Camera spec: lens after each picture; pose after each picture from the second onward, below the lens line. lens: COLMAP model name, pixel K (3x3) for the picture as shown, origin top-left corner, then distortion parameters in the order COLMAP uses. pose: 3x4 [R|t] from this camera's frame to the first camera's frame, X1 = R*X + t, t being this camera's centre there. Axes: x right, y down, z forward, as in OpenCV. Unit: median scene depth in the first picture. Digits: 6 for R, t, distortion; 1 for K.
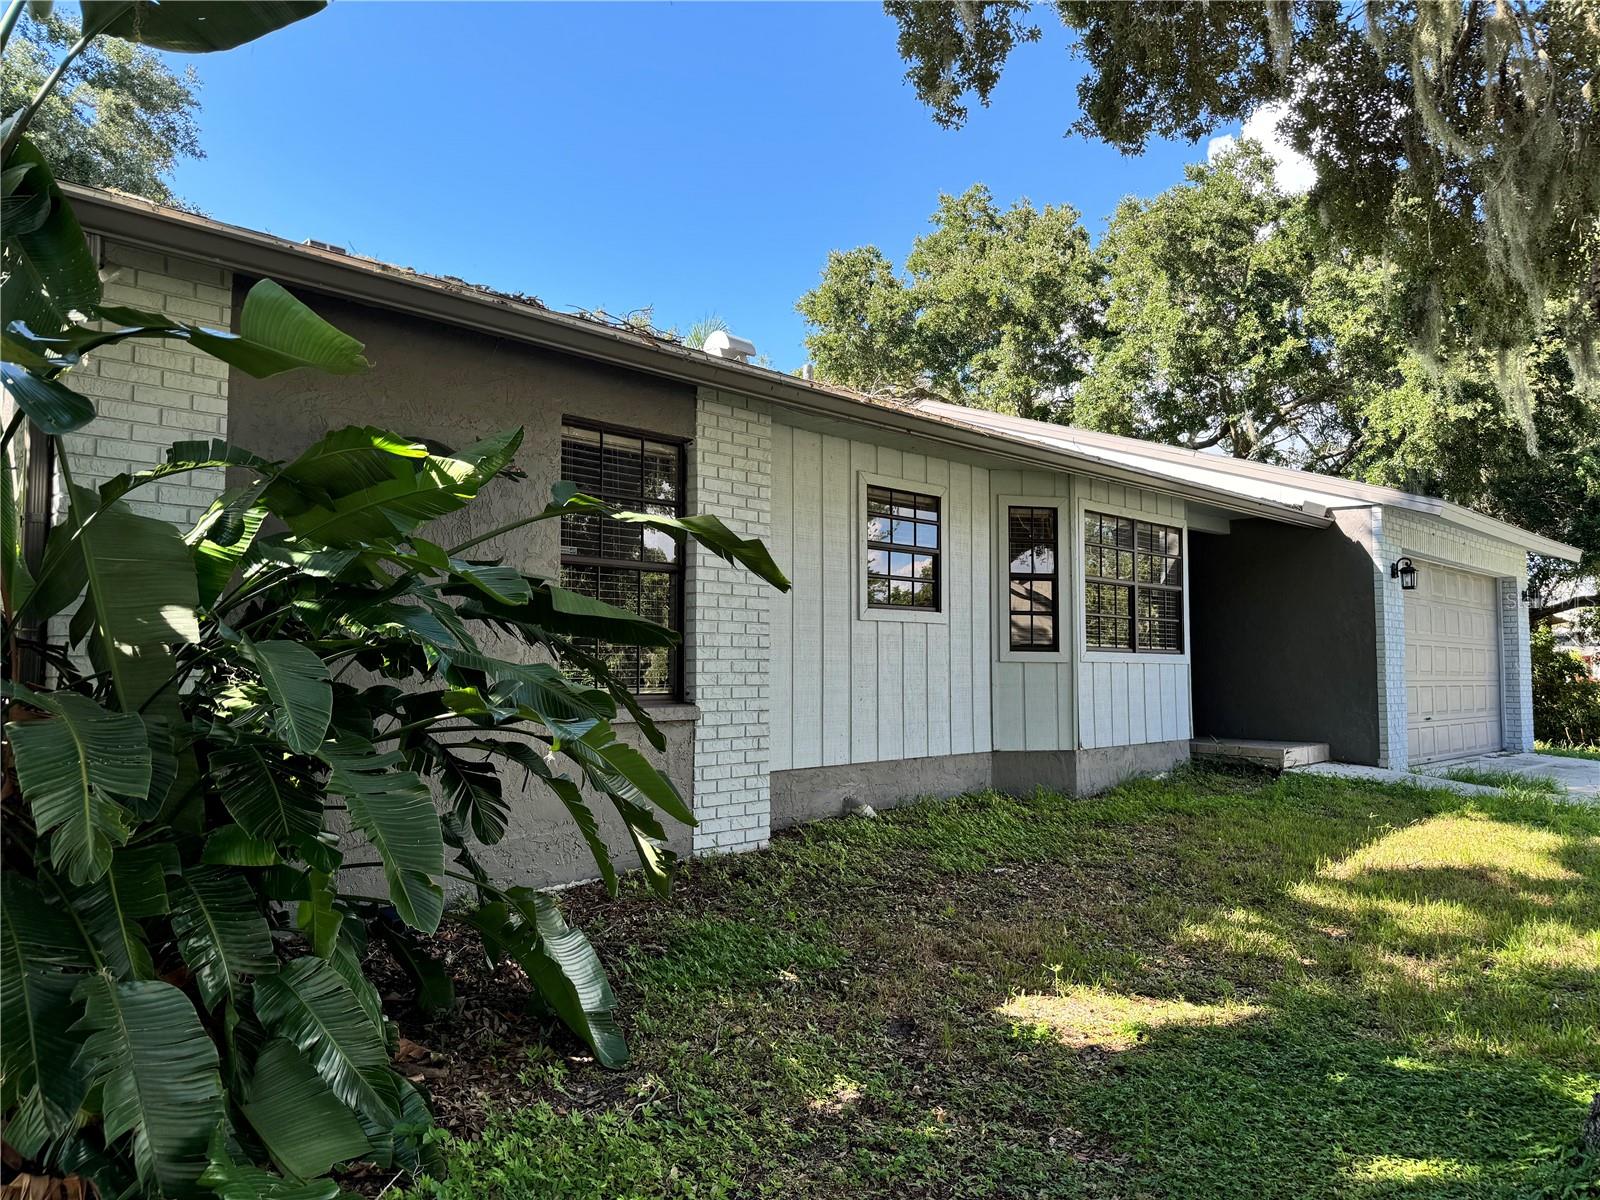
lens RADIAL K [[1105.8, 0, 803.6], [0, 1105.8, 604.2], [0, 0, 1]] dist [0.054462, -0.032391]
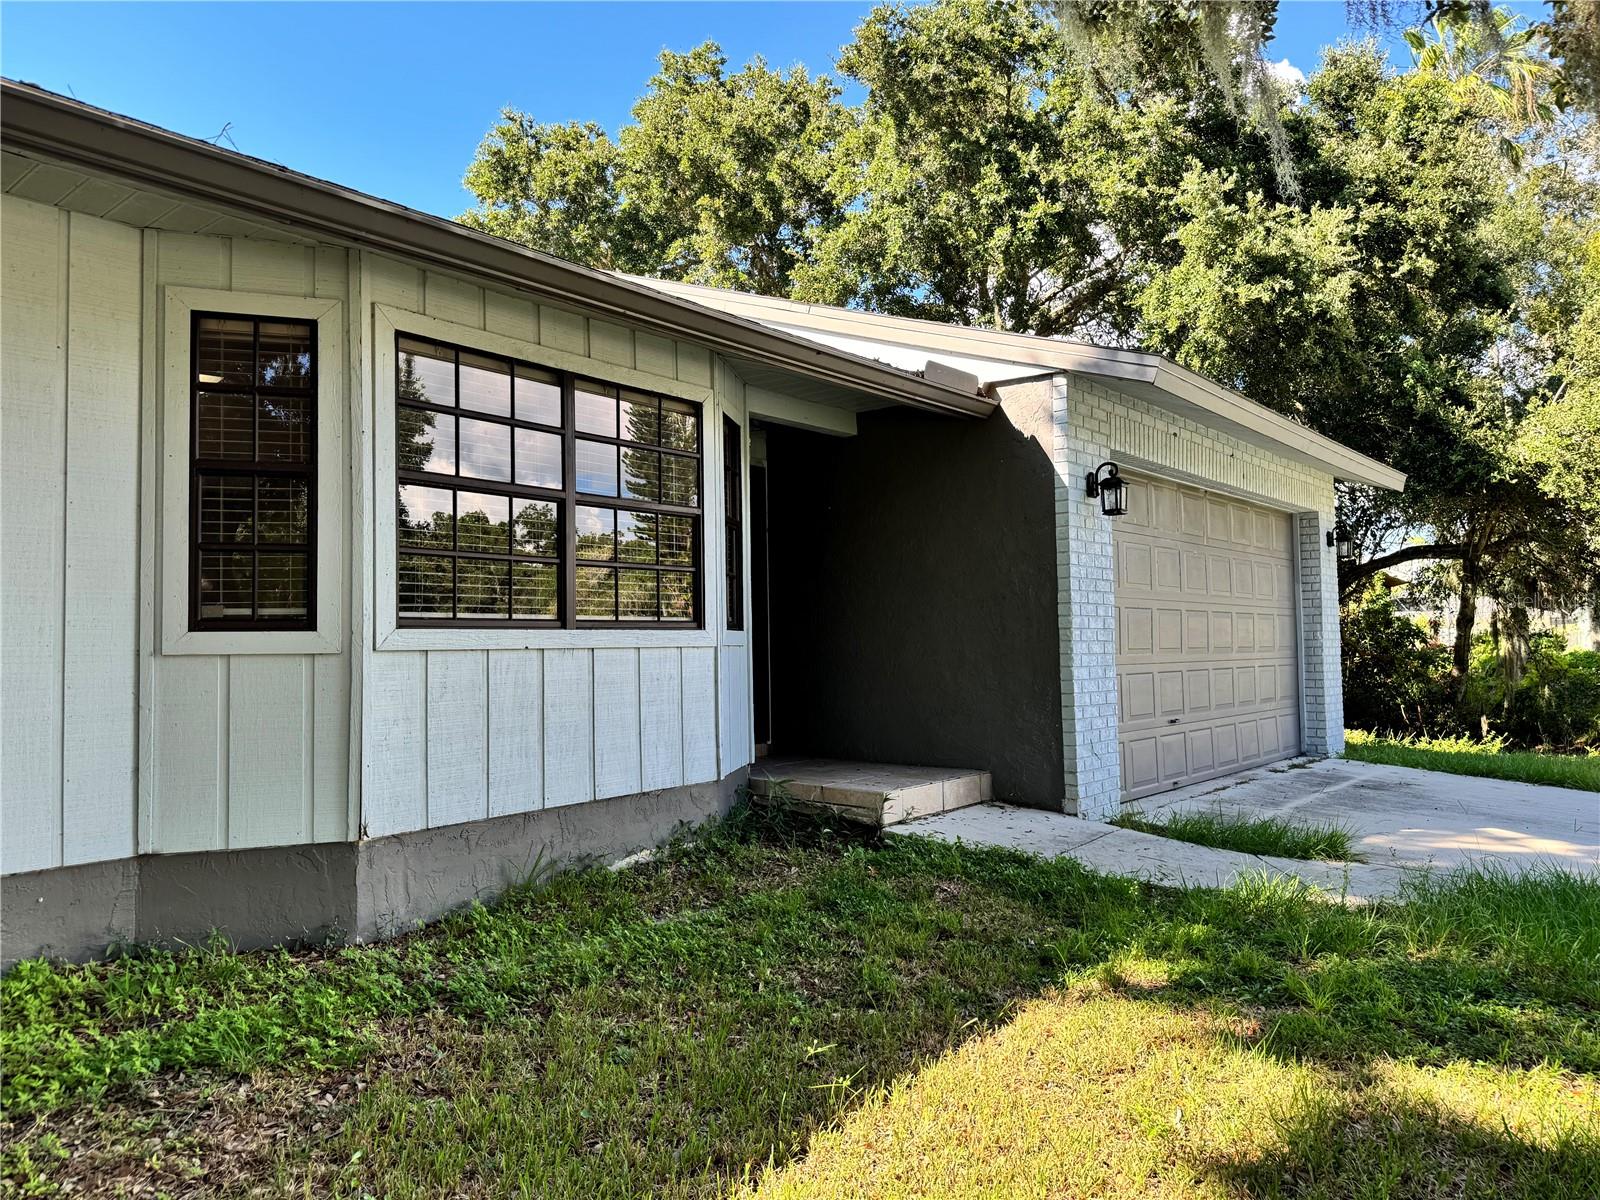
lens RADIAL K [[1105.8, 0, 784.4], [0, 1105.8, 594.2], [0, 0, 1]] dist [0.054462, -0.032391]
pose [[0.996823, -0.011365, 0.078833, 0.216317], [0.010227, 0.999838, 0.014832, 0.012661], [-0.078989, -0.013978, 0.996777, 0.287265]]
